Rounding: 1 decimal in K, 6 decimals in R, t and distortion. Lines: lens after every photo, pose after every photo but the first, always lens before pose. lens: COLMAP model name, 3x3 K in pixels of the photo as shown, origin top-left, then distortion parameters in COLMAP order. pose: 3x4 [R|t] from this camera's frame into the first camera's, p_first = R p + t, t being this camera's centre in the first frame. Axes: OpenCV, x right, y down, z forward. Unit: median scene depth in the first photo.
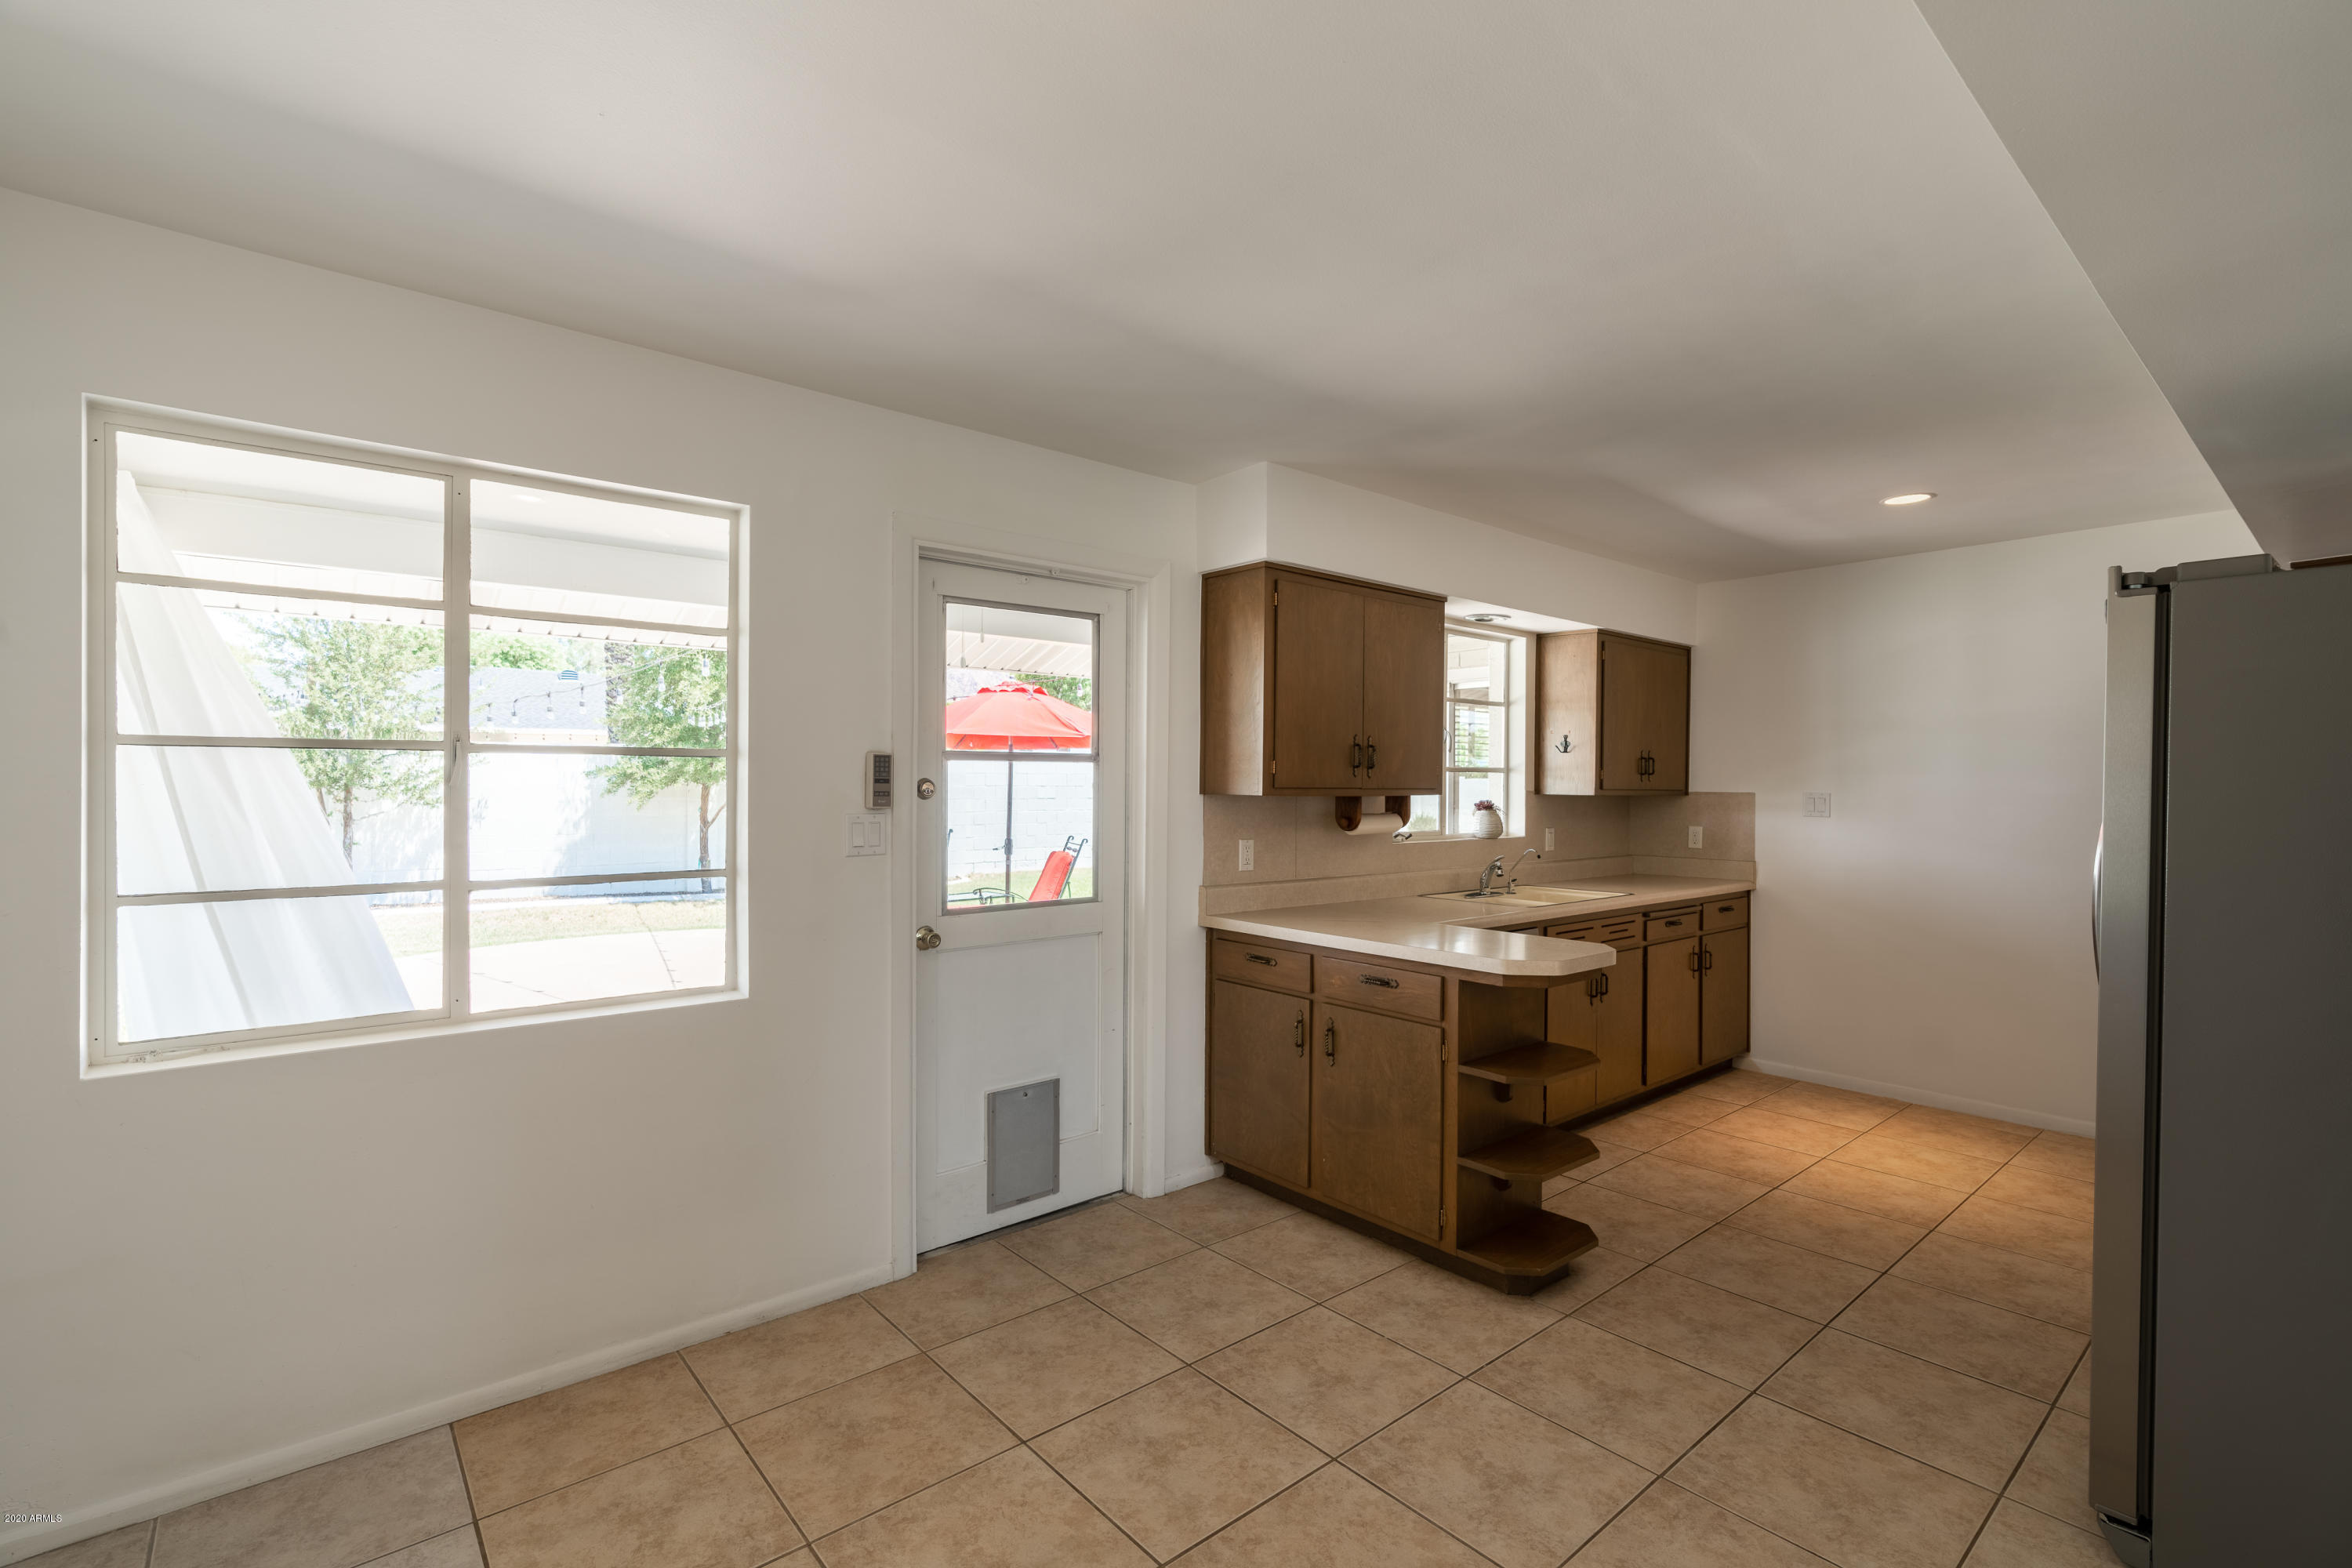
lens RADIAL K [[1054.0, 0, 1175.5], [0, 1054.0, 784.0], [0, 0, 1]] dist [-0.000309, -0.000103]
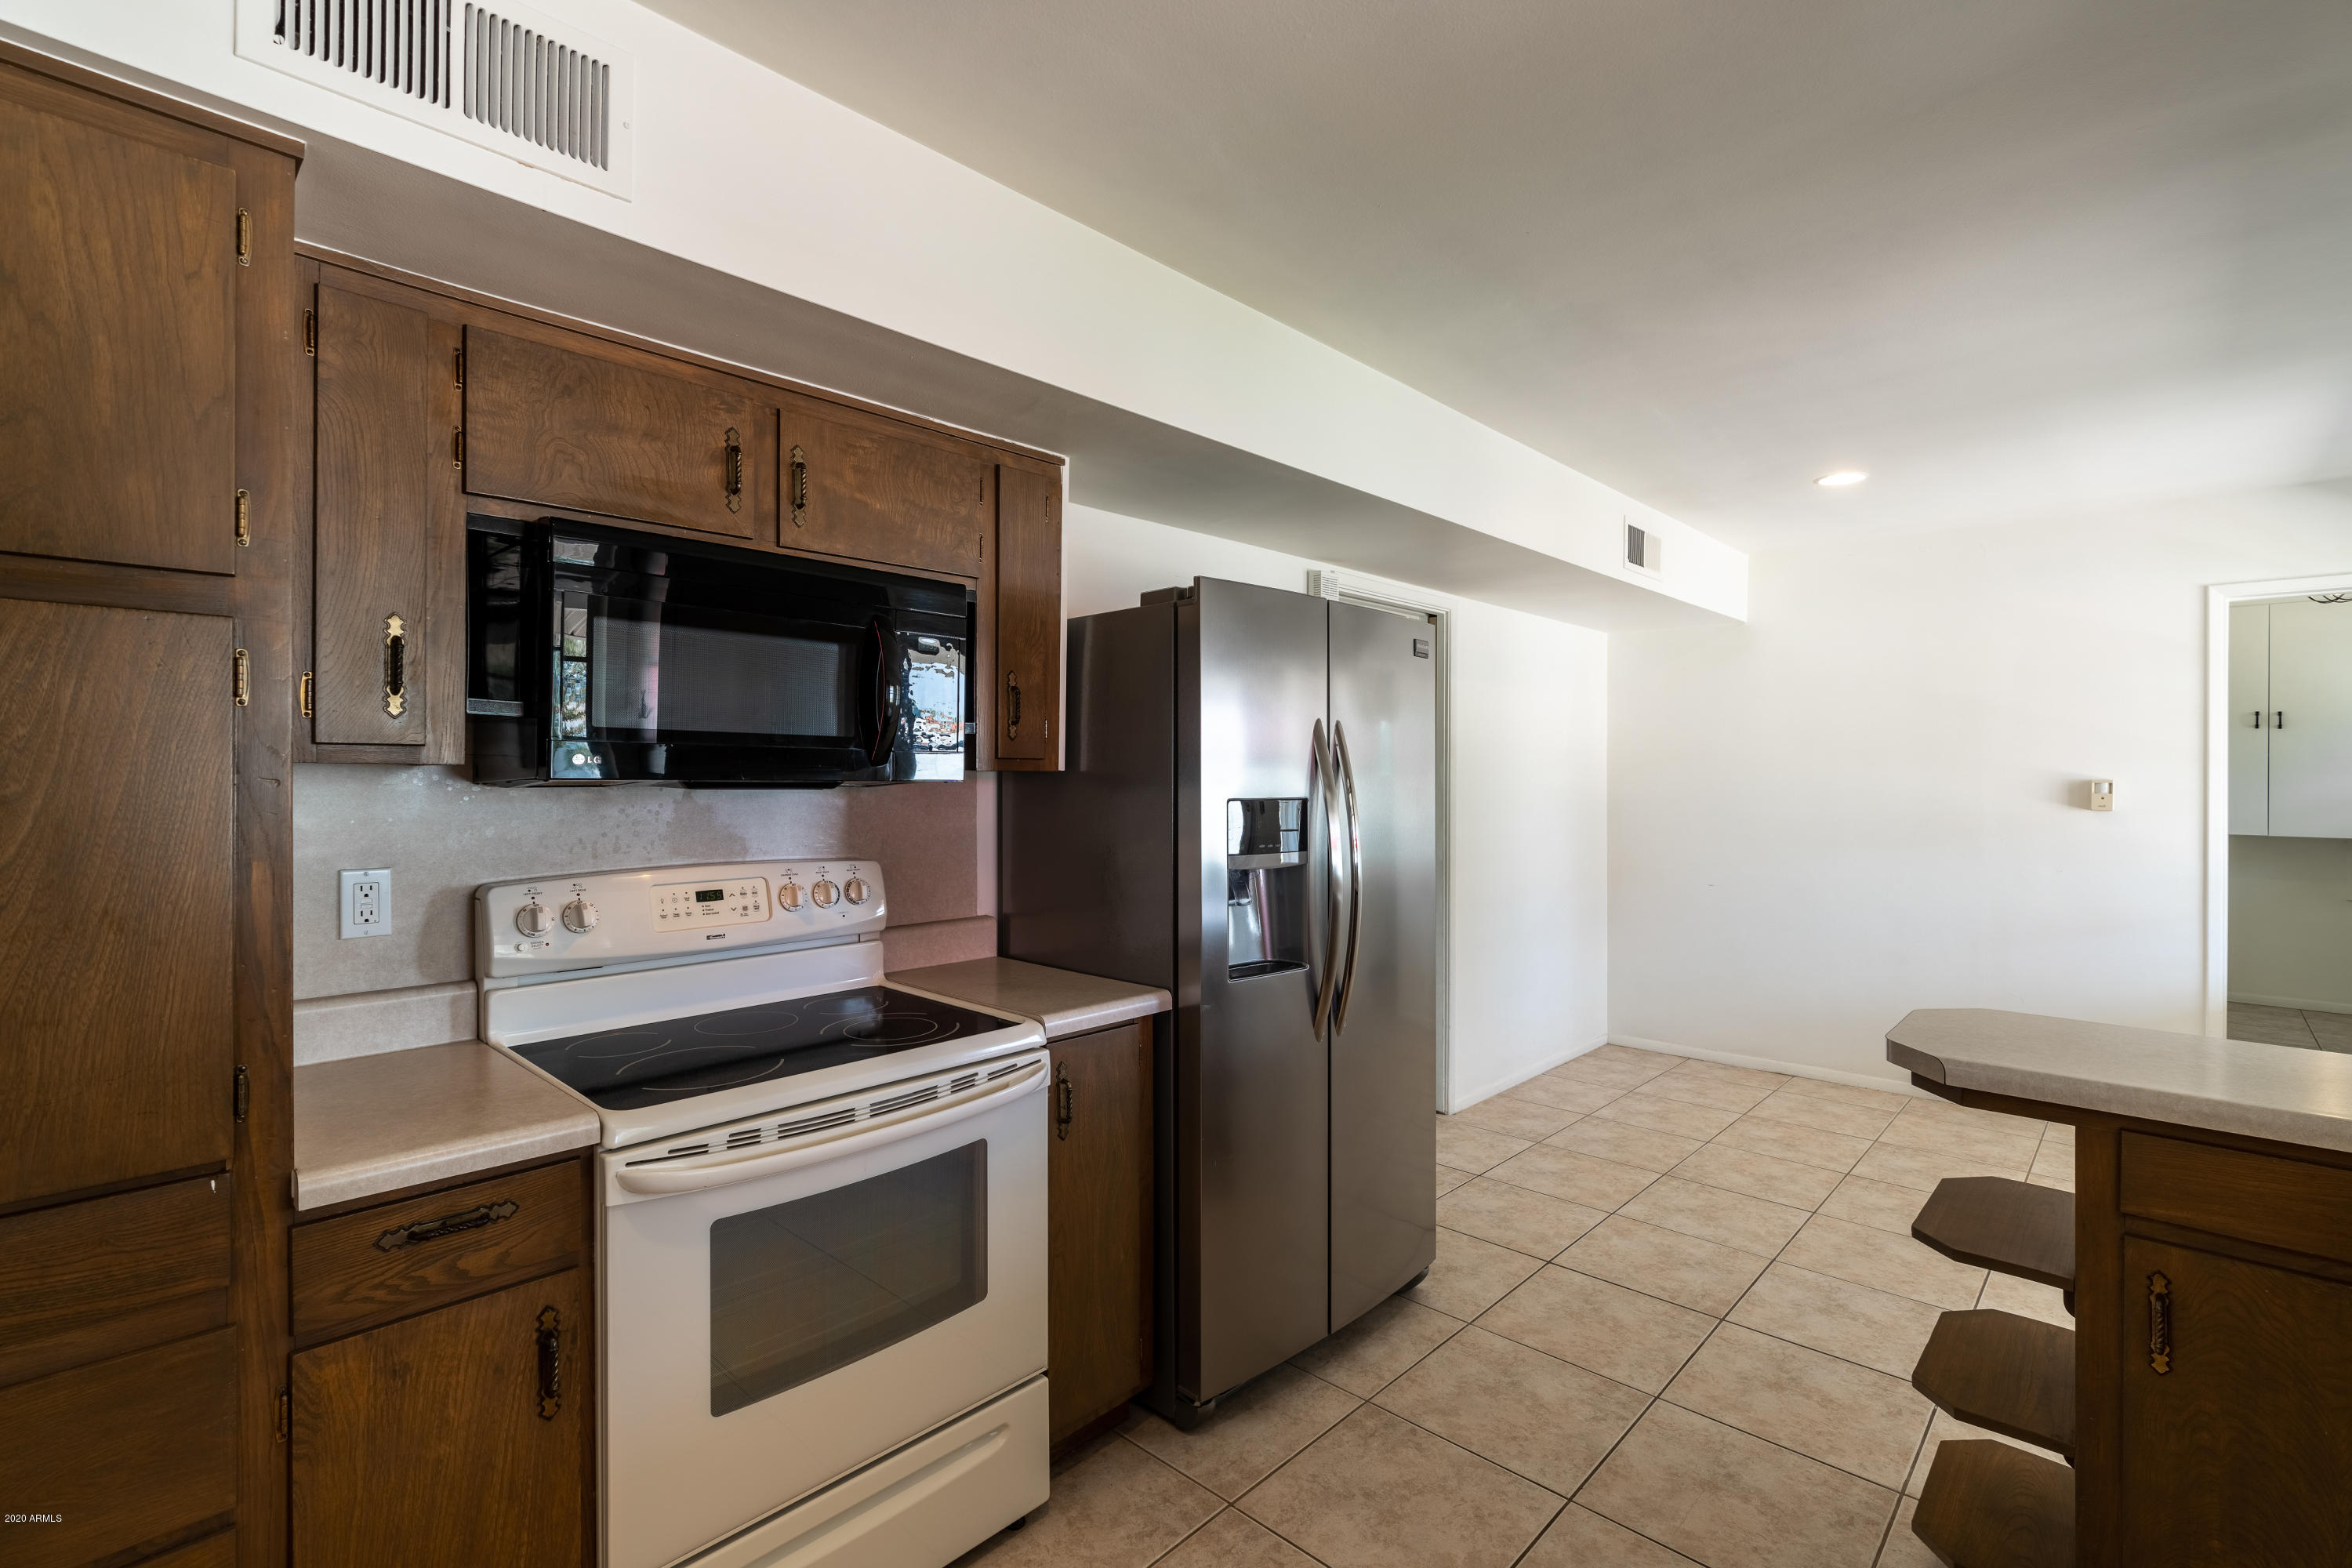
lens RADIAL K [[1054.0, 0, 1176.9], [0, 1054.0, 774.5], [0, 0, 1]] dist [-0.000309, -0.000103]
pose [[-0.994667, -0.007662, -0.102855, 1.123817], [-0.008008, 0.999964, 0.002953, 0.003620], [0.102829, 0.003761, -0.994692, 1.972782]]
